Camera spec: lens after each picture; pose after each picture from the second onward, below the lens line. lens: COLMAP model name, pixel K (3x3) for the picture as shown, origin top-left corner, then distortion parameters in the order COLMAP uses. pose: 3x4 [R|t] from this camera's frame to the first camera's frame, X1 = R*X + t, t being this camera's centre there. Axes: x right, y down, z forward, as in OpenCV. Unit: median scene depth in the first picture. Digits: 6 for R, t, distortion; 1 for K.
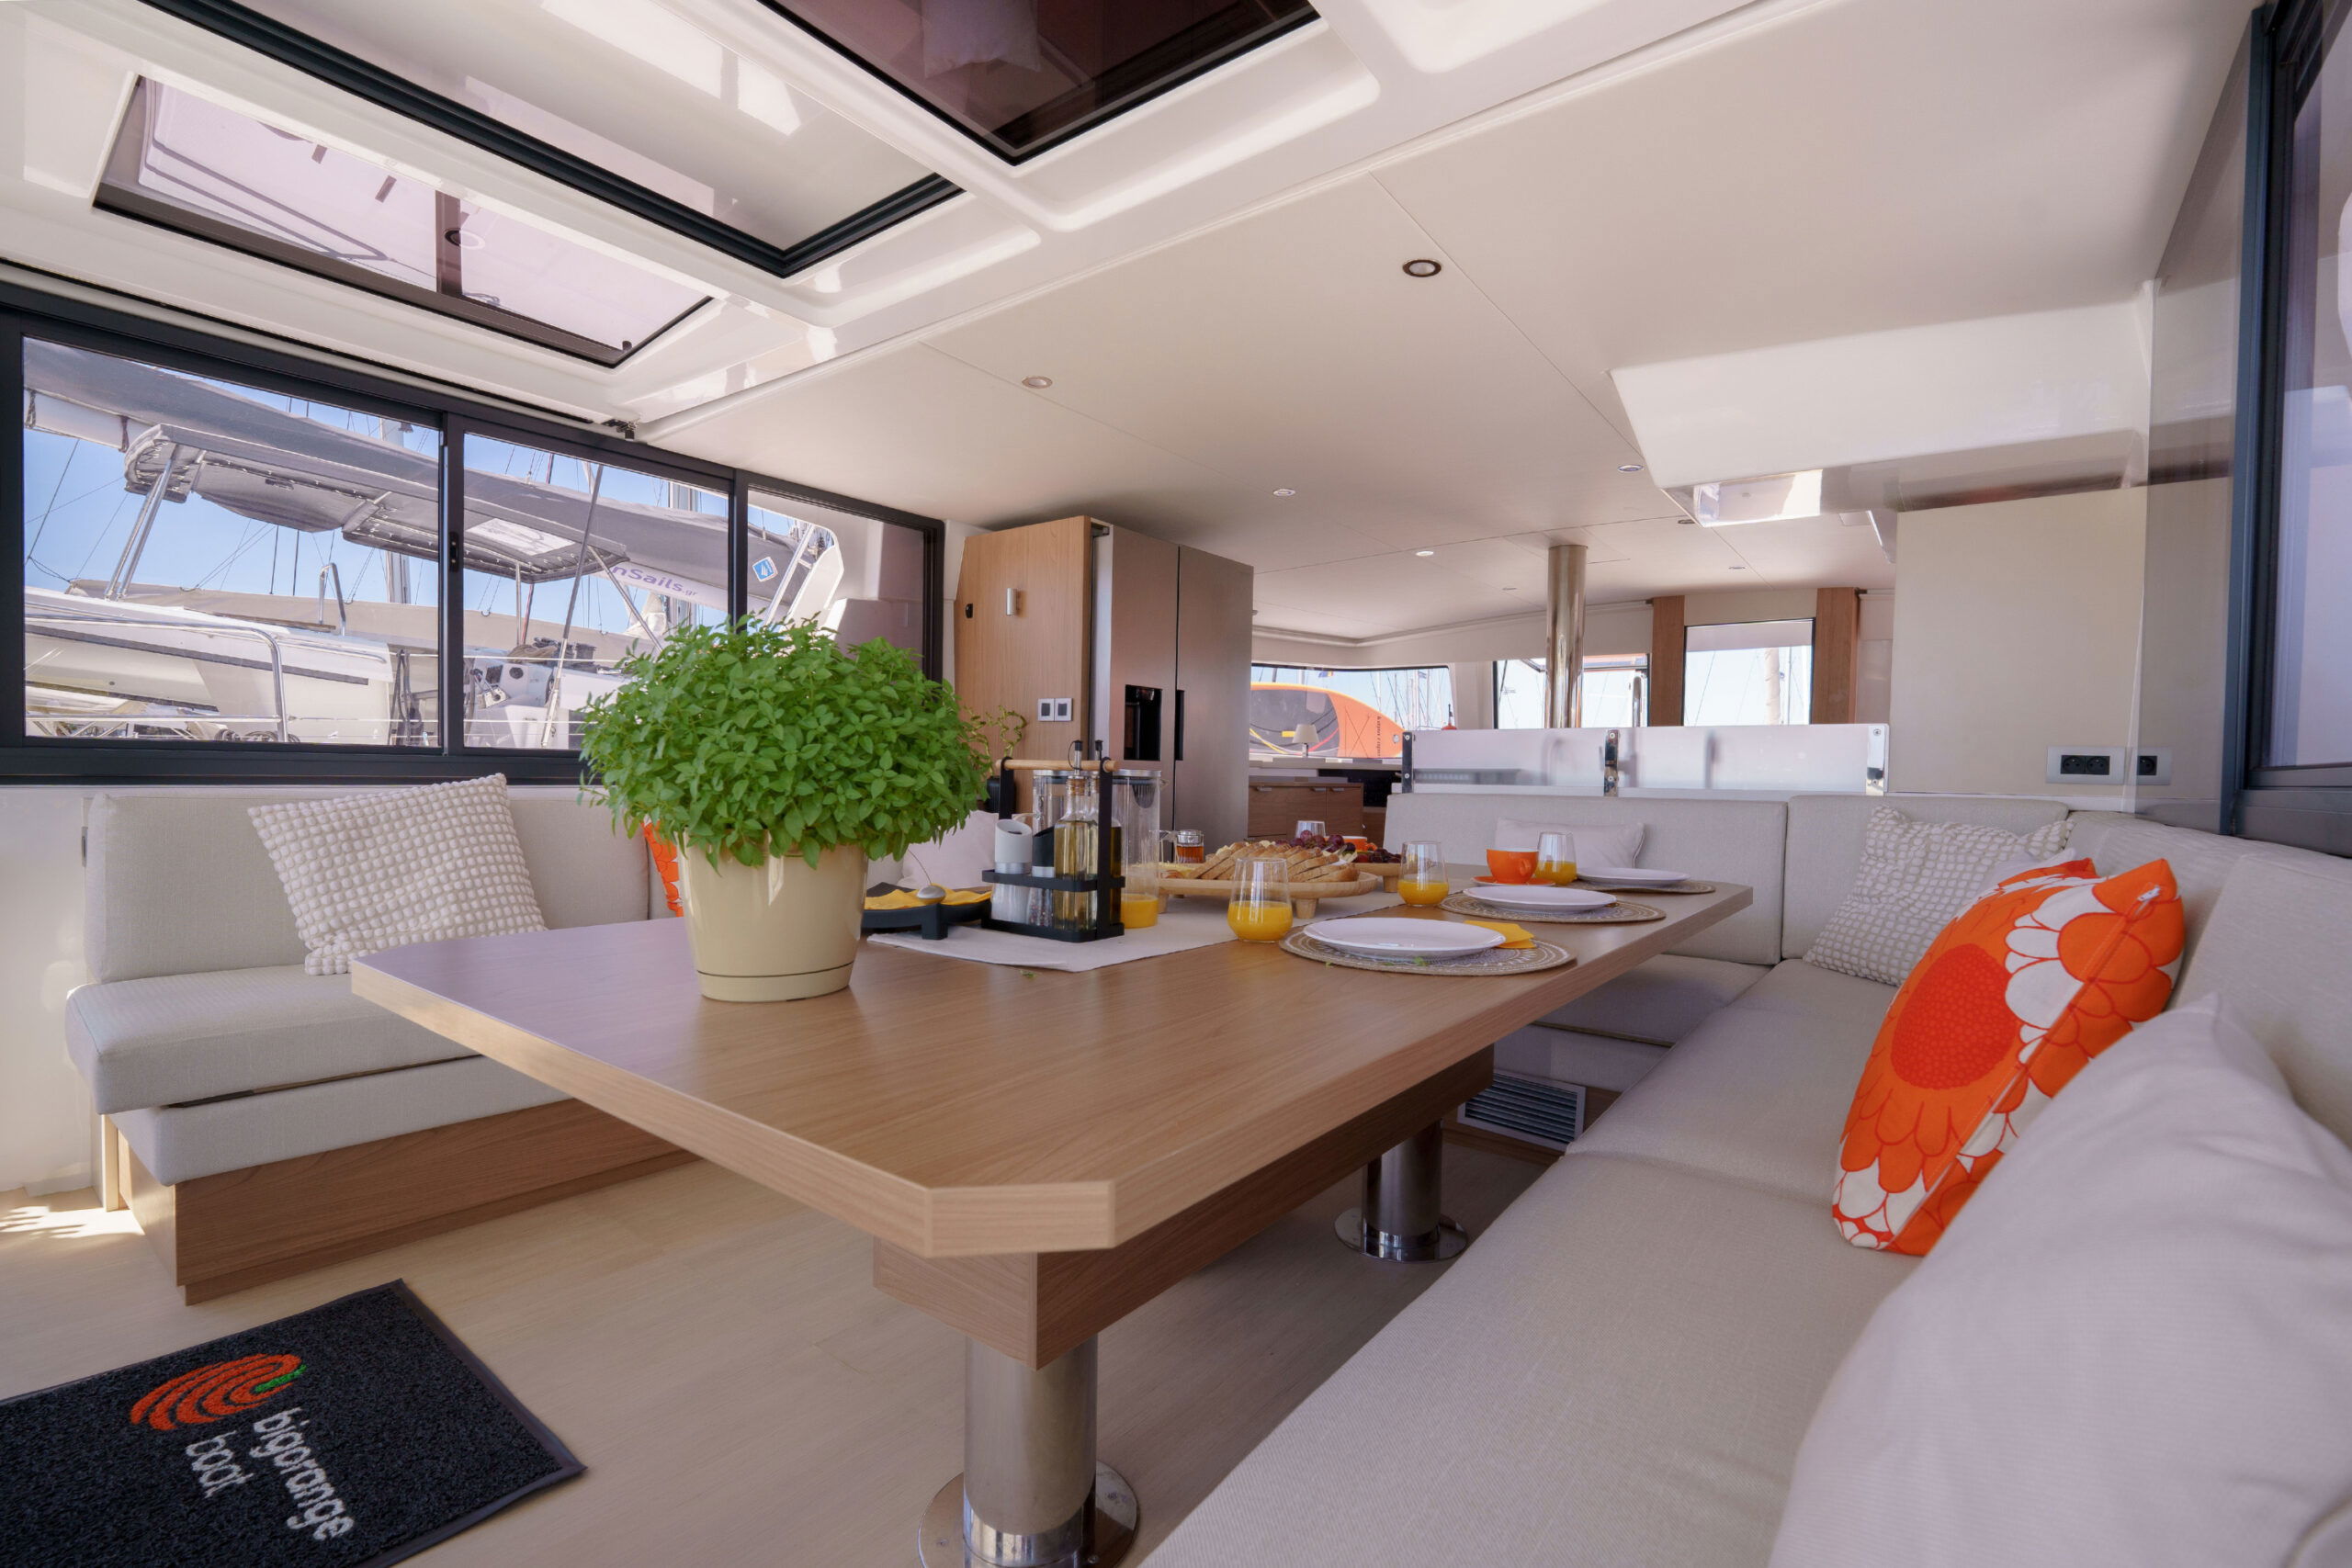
lens RADIAL K [[1019.2, 0, 1221.2], [0, 1019.2, 801.2], [0, 0, 1]] dist [-0.012833, -0.000555]
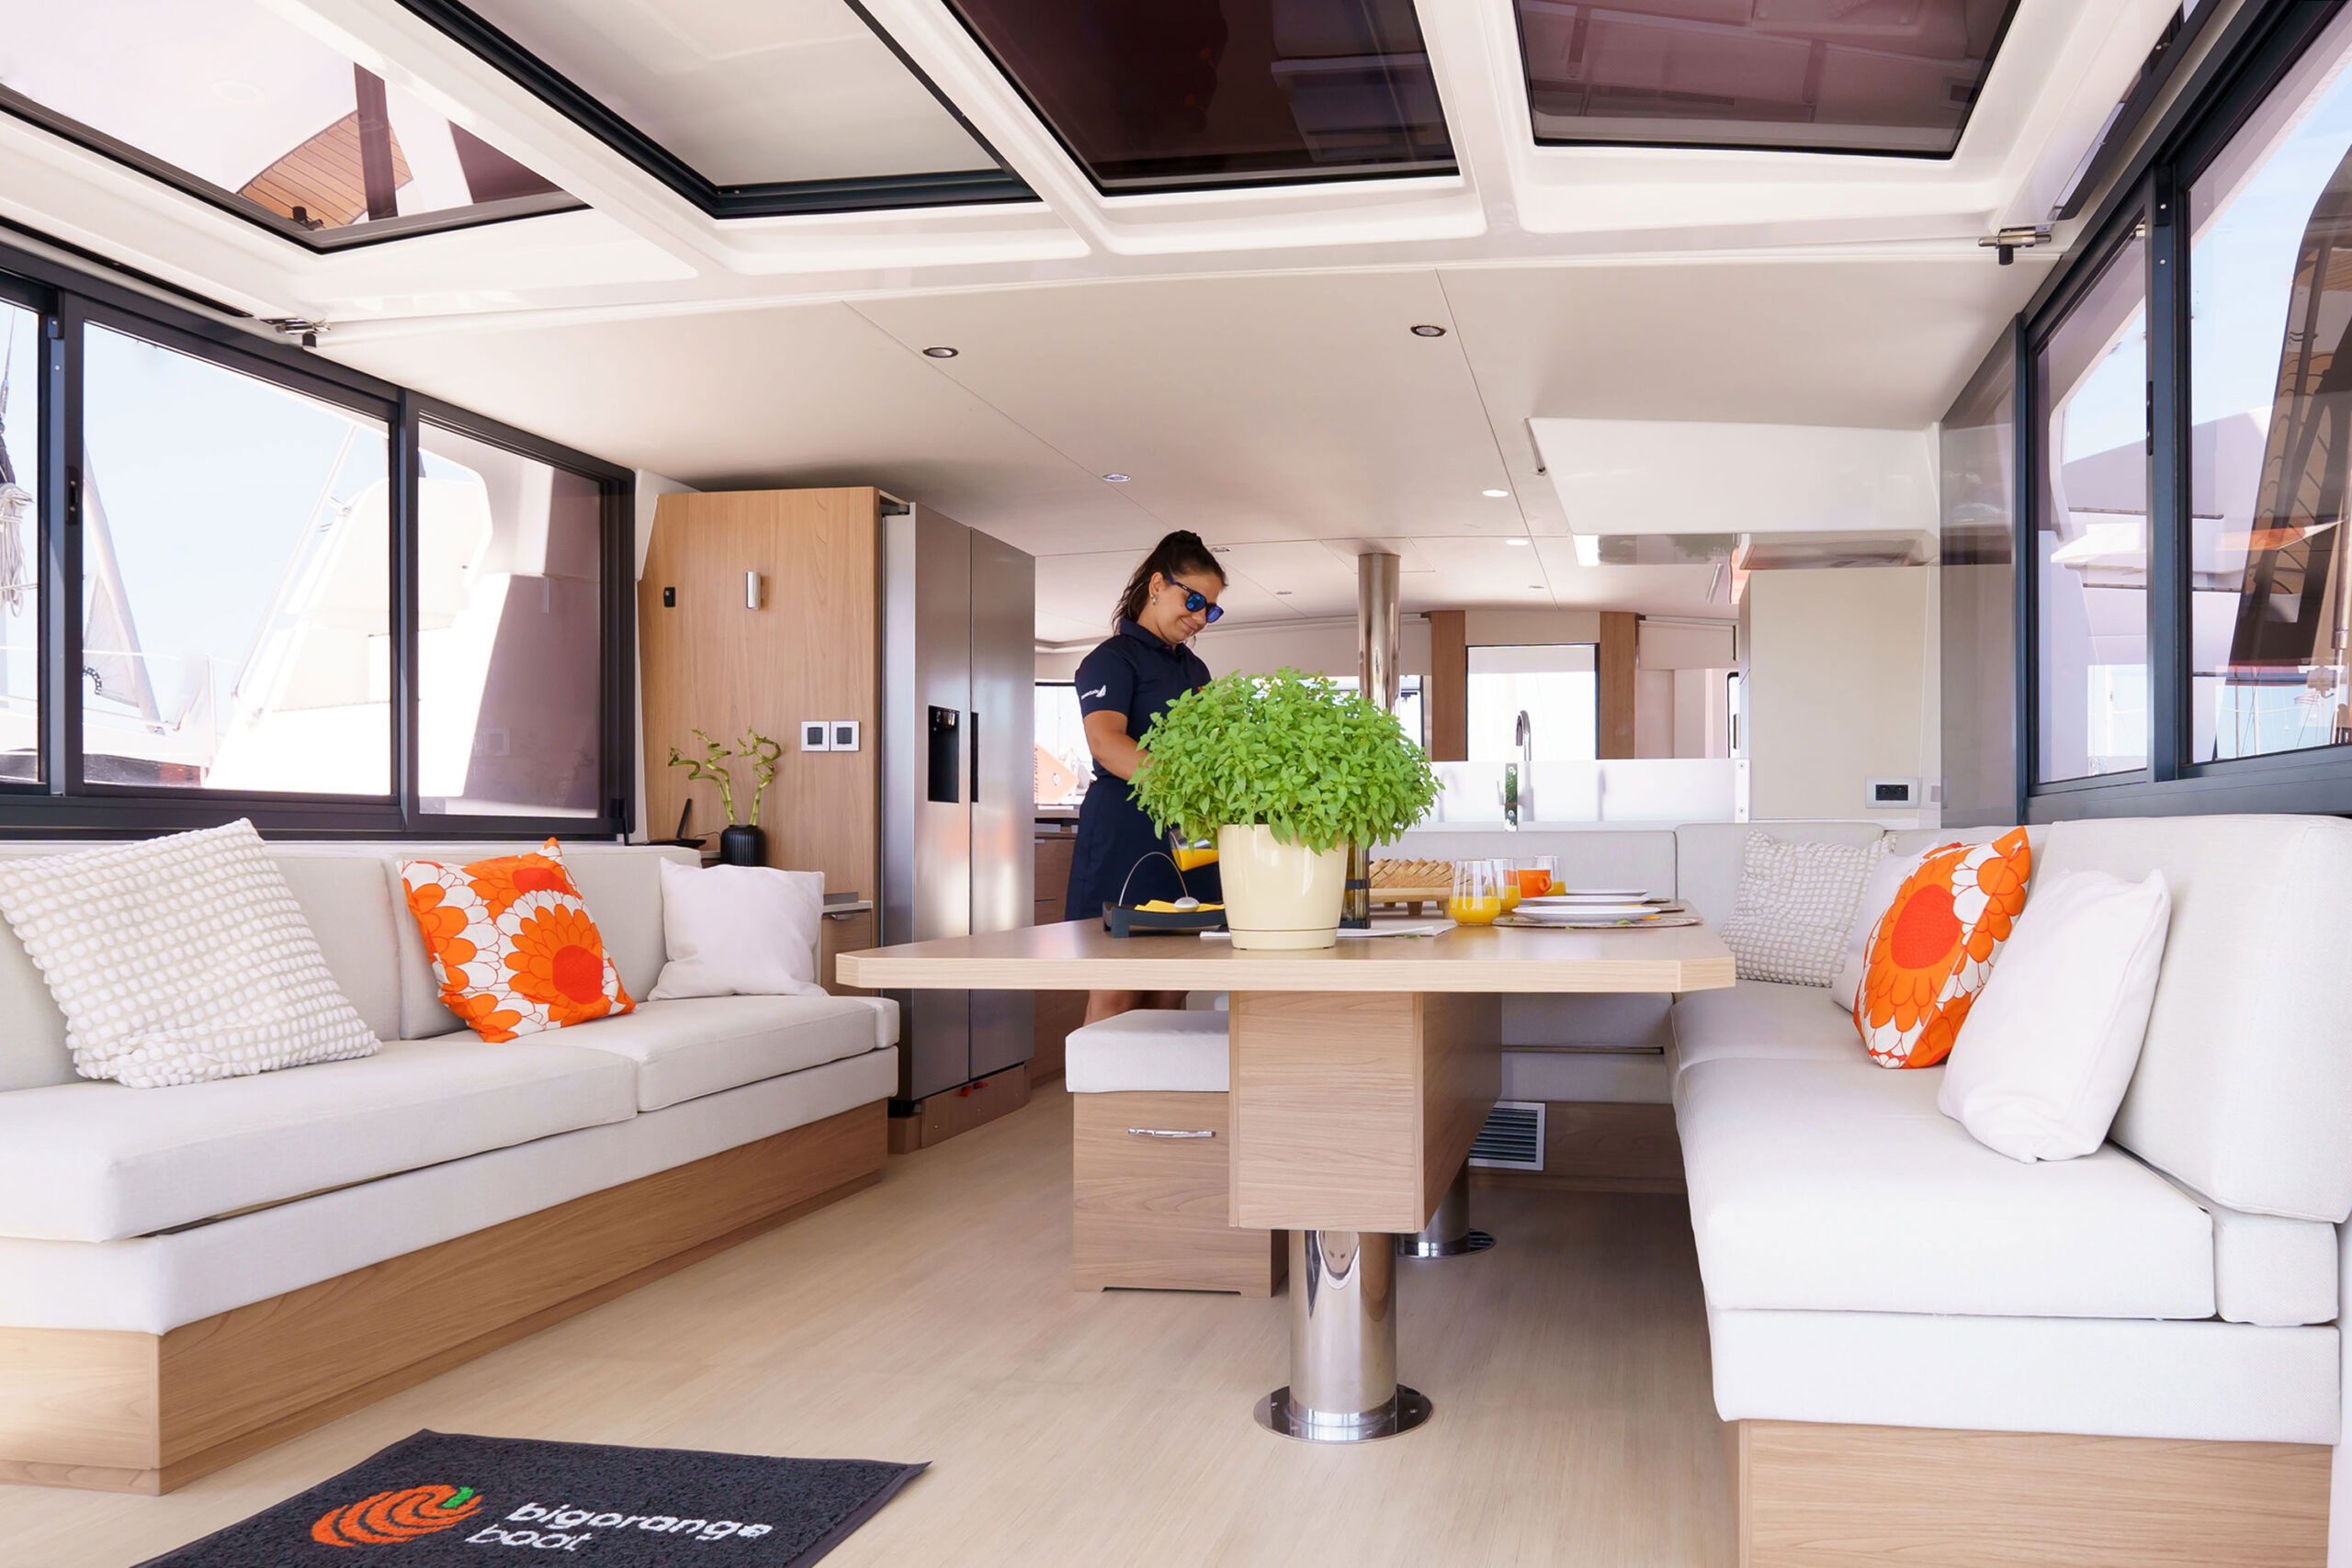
lens RADIAL K [[1595.3, 0, 1419.9], [0, 1595.3, 841.3], [0, 0, 1]] dist [-0.005175, -0.011670]
pose [[0.880174, -0.020426, 0.474211, -0.554360], [0.032228, 0.999340, -0.016772, 0.036993], [-0.473556, 0.030045, 0.880251, -0.412120]]
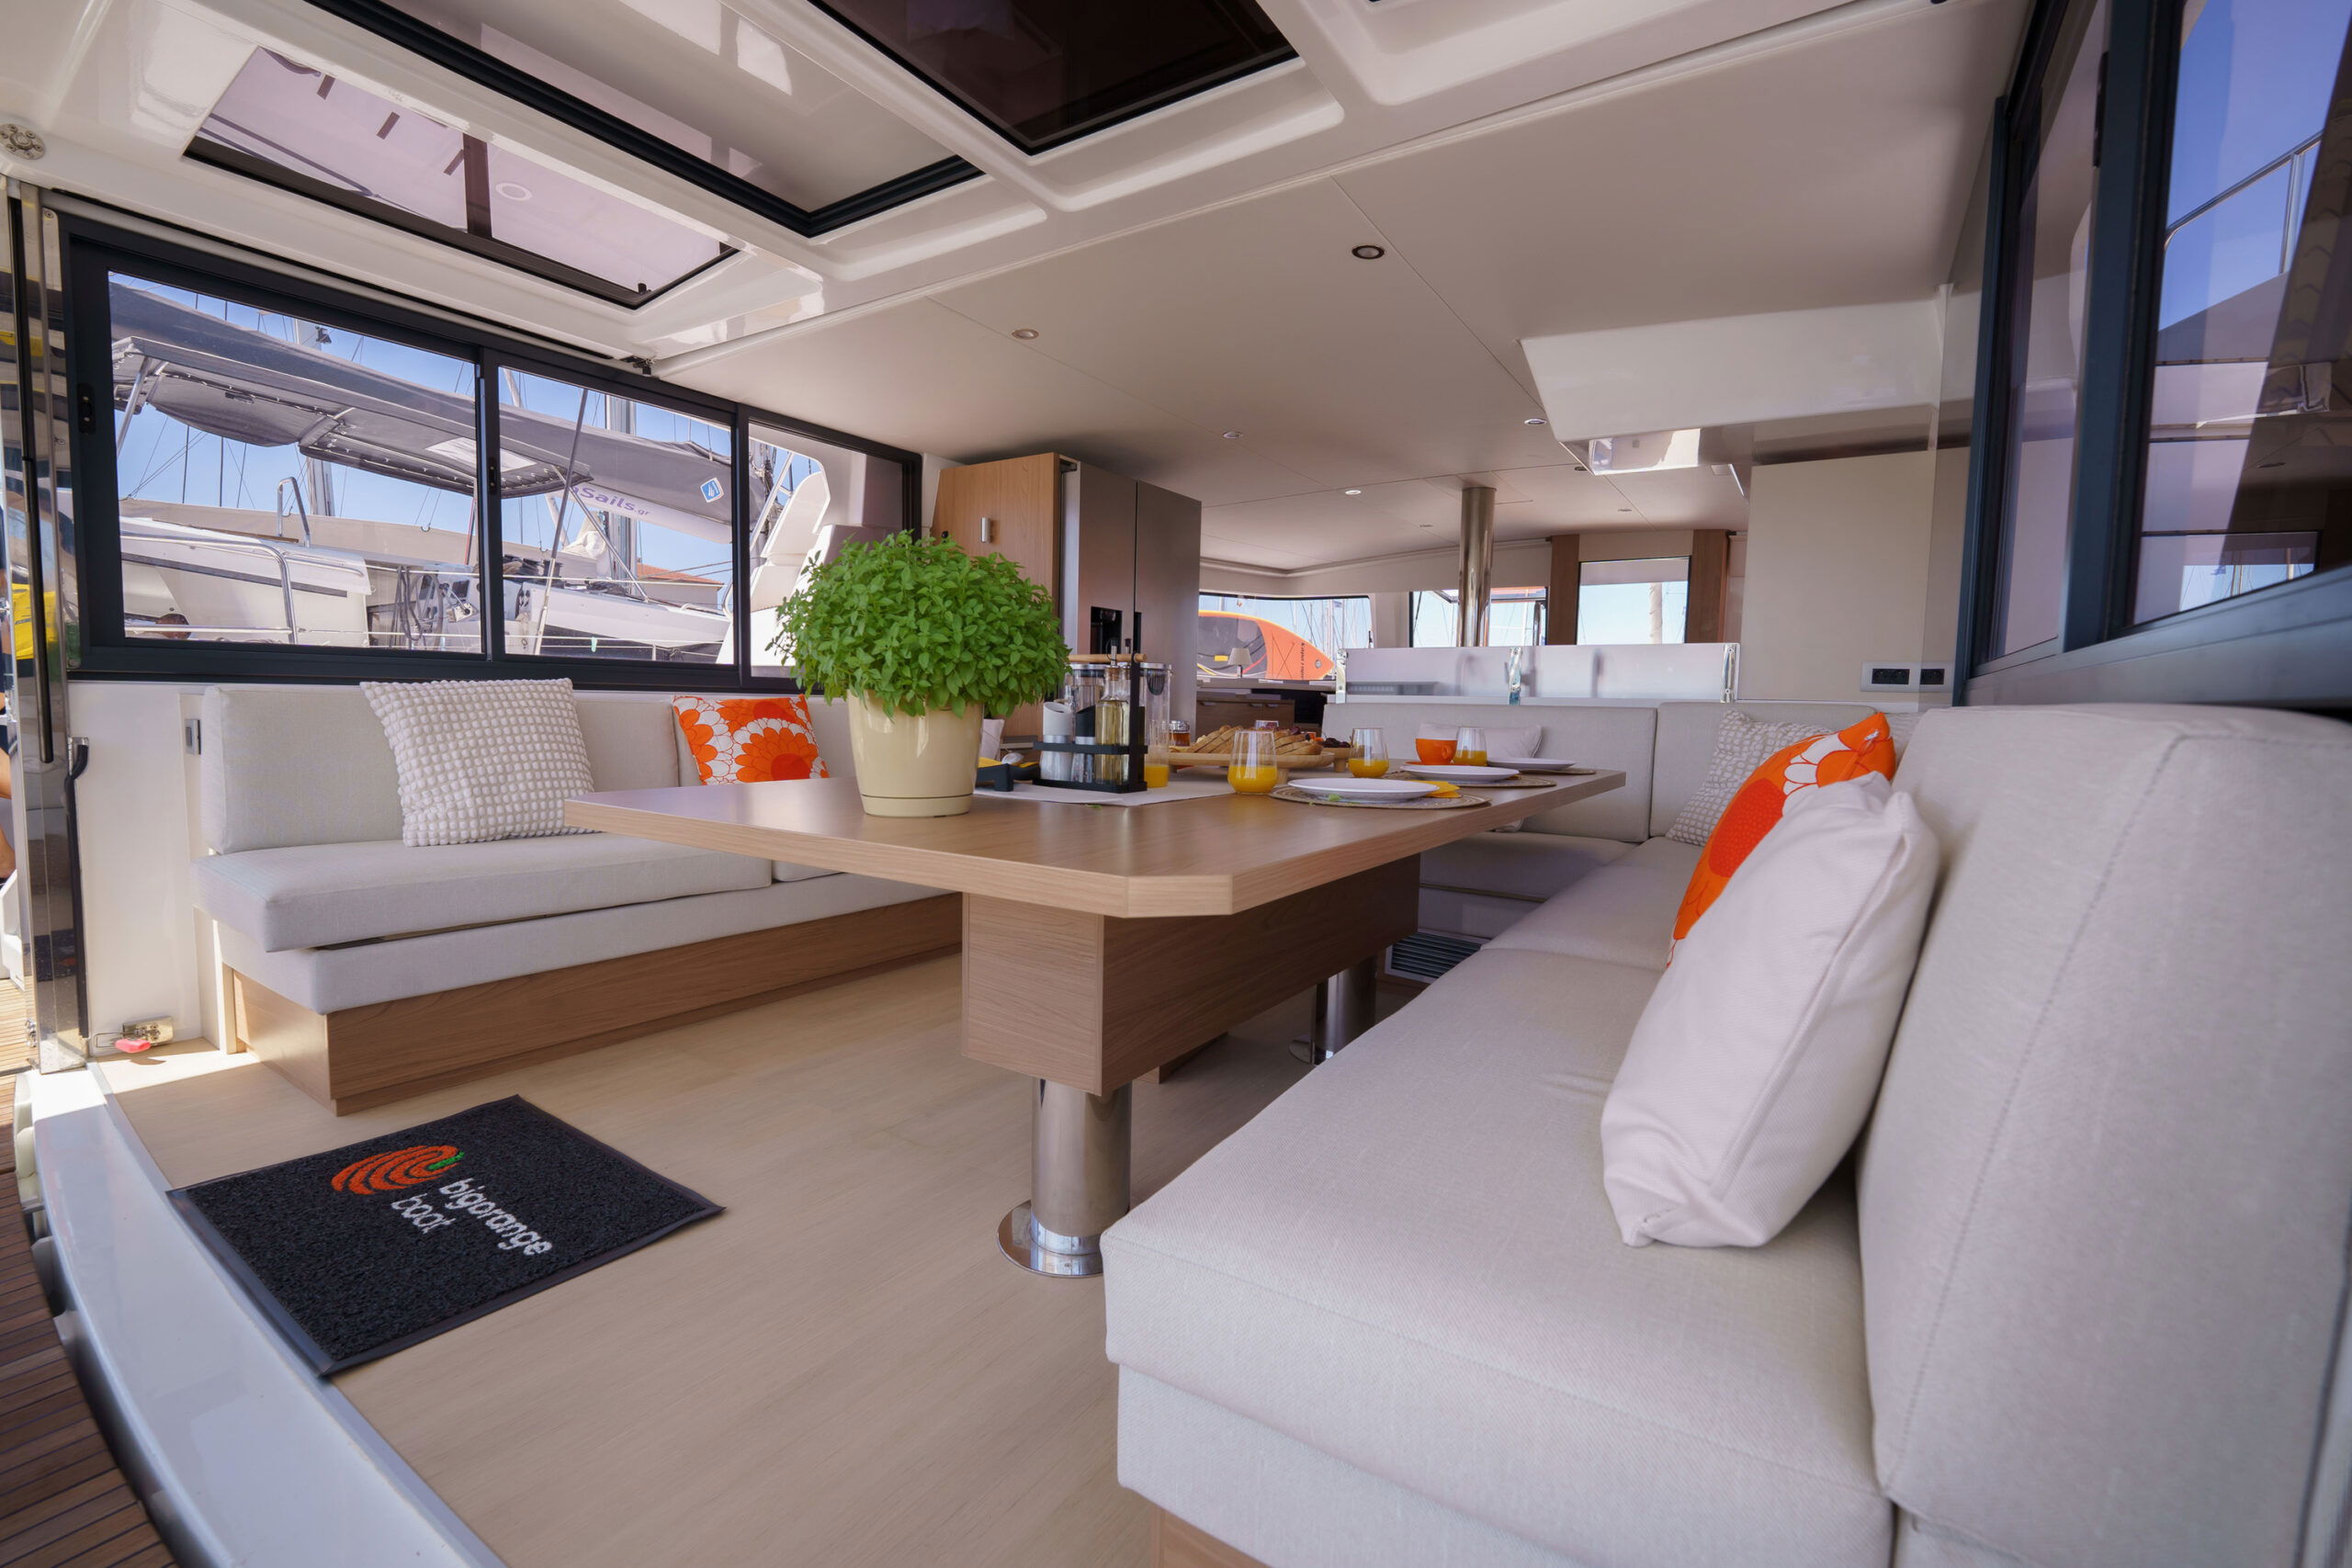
lens RADIAL K [[976.5, 0, 1207.7], [0, 976.5, 774.3], [0, 0, 1]] dist [-0.011596, -0.002797]
pose [[0.997826, -0.000191, 0.065904, -0.059140], [-0.002910, 0.998893, 0.046951, 0.031208], [-0.065840, -0.047041, 0.996721, -0.139725]]
